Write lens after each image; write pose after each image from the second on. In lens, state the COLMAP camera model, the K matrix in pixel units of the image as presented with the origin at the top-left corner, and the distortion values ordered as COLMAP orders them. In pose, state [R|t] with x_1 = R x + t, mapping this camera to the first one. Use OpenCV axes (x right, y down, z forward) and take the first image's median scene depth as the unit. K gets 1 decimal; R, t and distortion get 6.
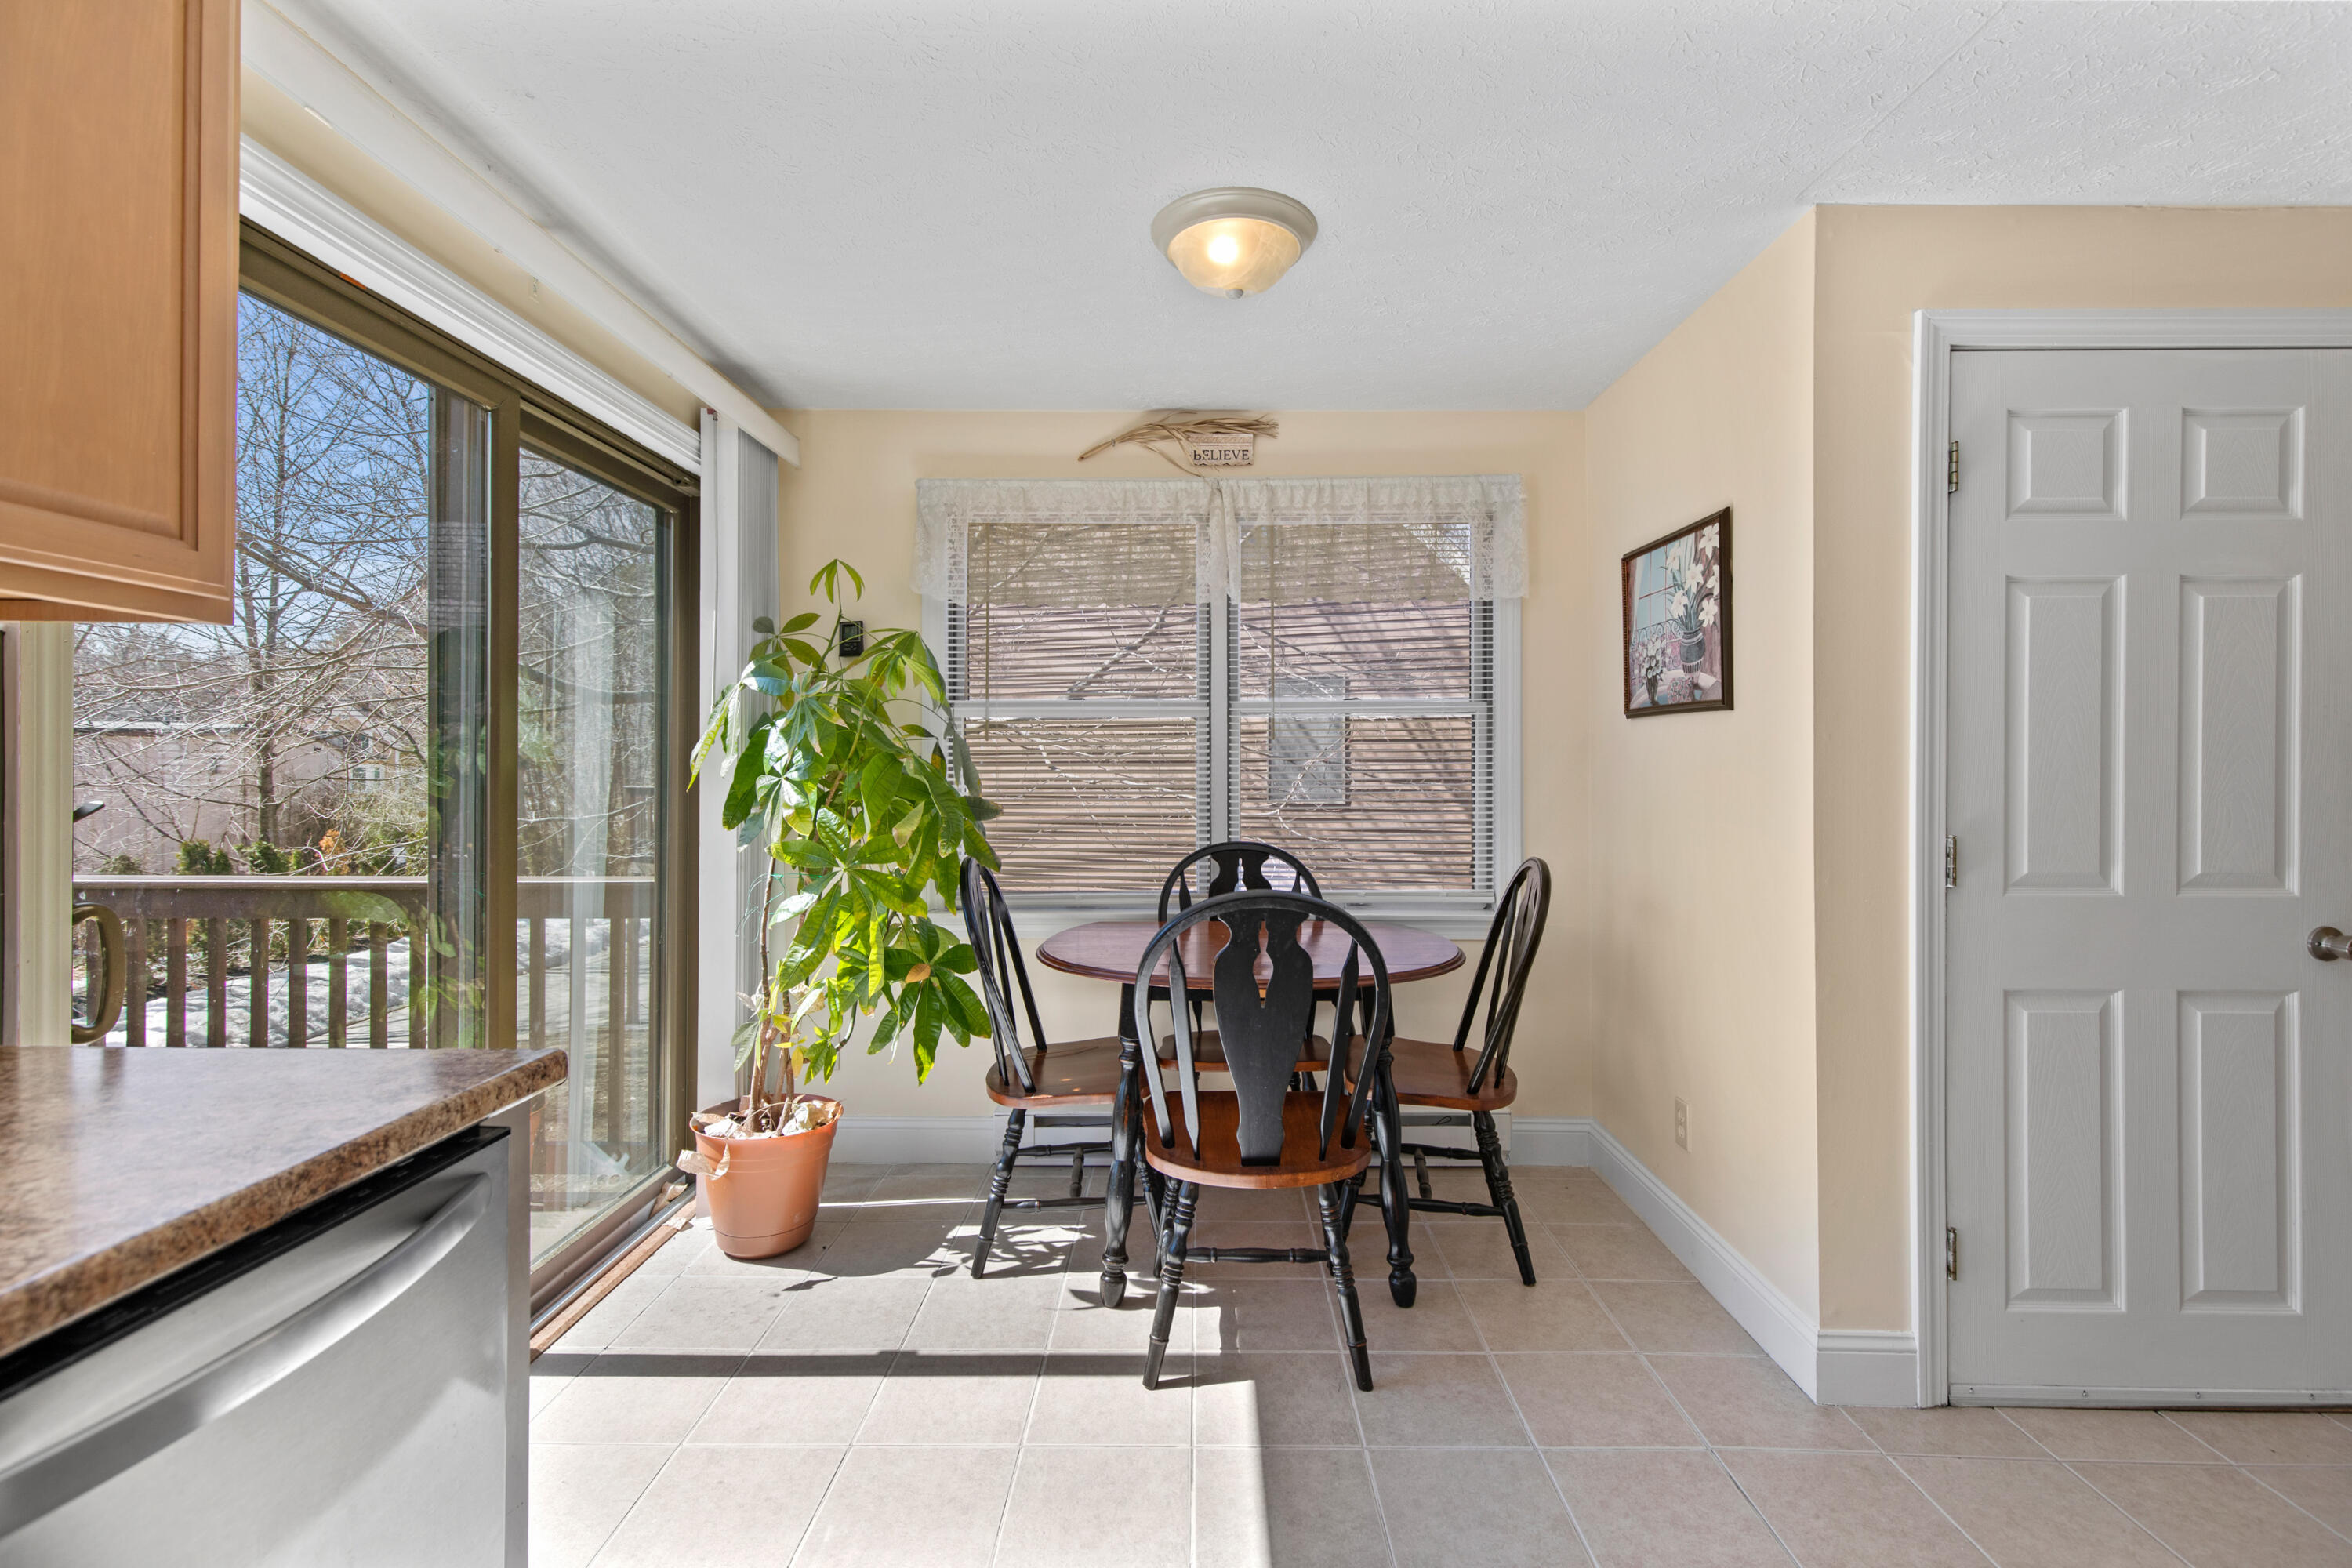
lens RADIAL K [[1053.5, 0, 1186.7], [0, 1053.5, 771.5], [0, 0, 1]] dist [0.010161, -0.002604]
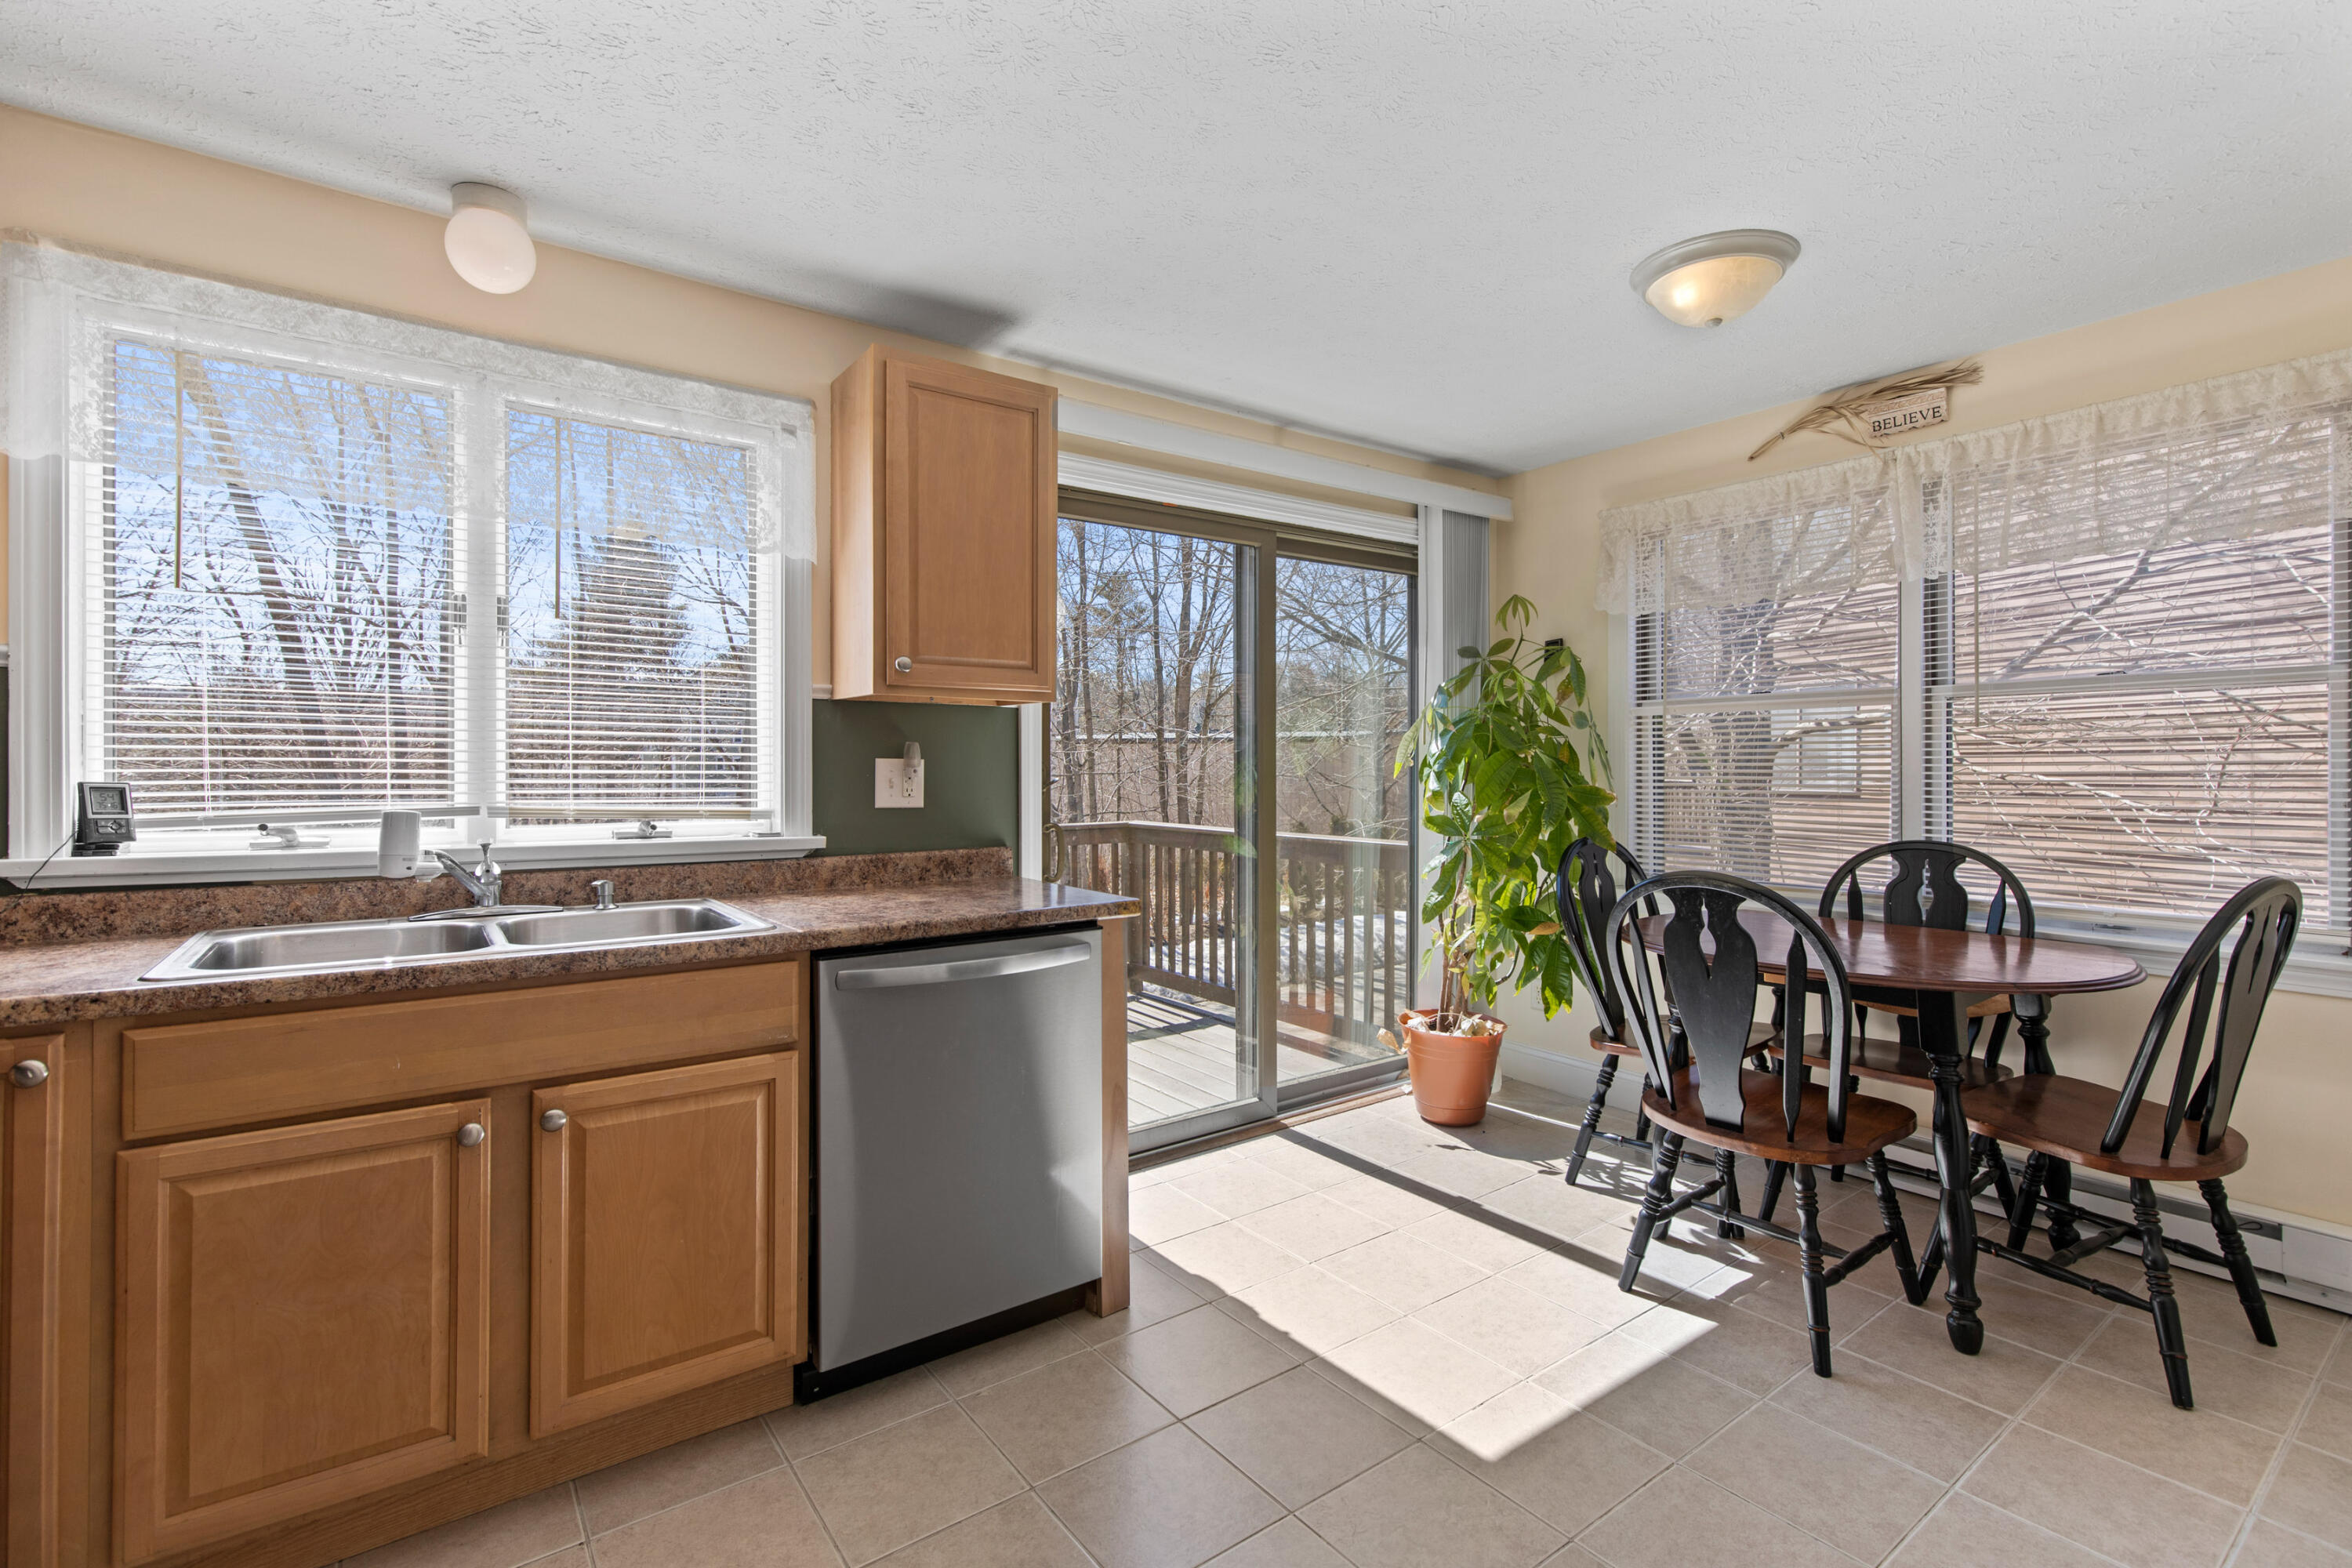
lens RADIAL K [[1053.5, 0, 1185.4], [0, 1053.5, 770.8], [0, 0, 1]] dist [0.010161, -0.002604]
pose [[0.603536, 0.002609, -0.797332, 0.471806], [0.002139, 0.999986, 0.004892, 0.000354], [0.797333, -0.004658, 0.603522, -0.071822]]
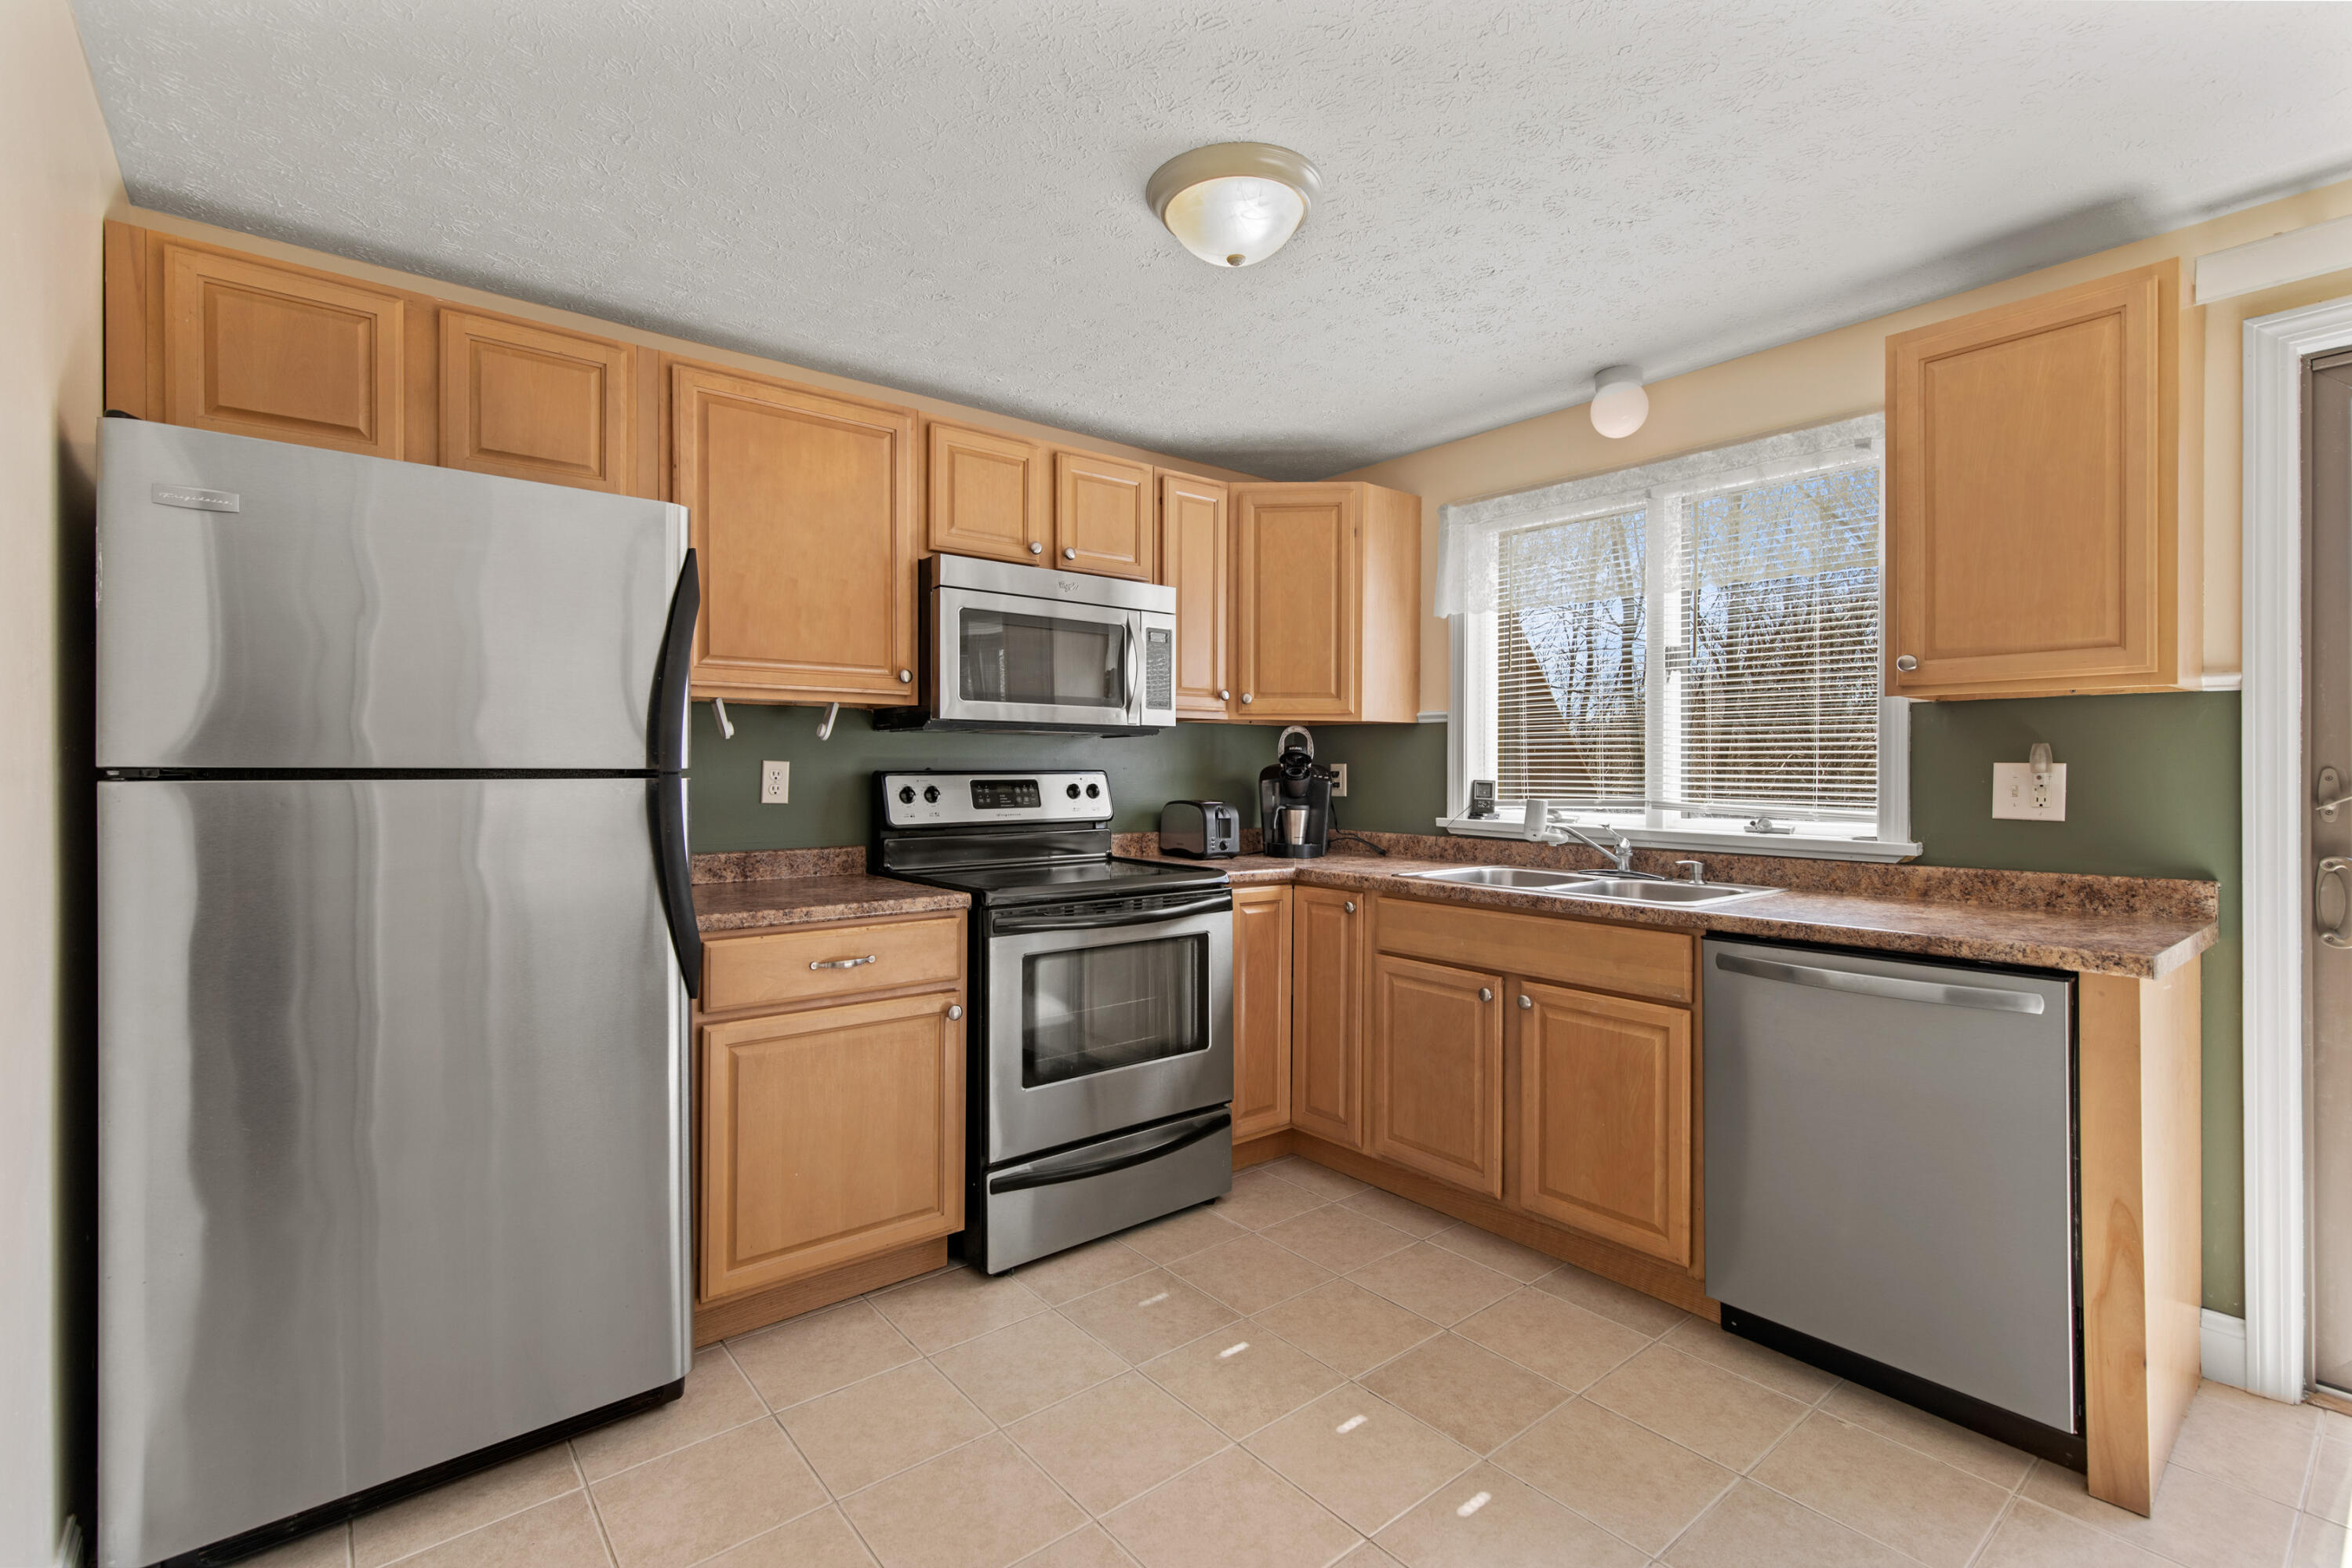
lens RADIAL K [[1053.5, 0, 1189.3], [0, 1053.5, 769.4], [0, 0, 1]] dist [0.010161, -0.002604]
pose [[-0.759082, -0.003959, -0.650983, 0.599561], [-0.001019, 0.999988, -0.004893, 0.003517], [0.650994, -0.003051, -0.759077, 0.532051]]
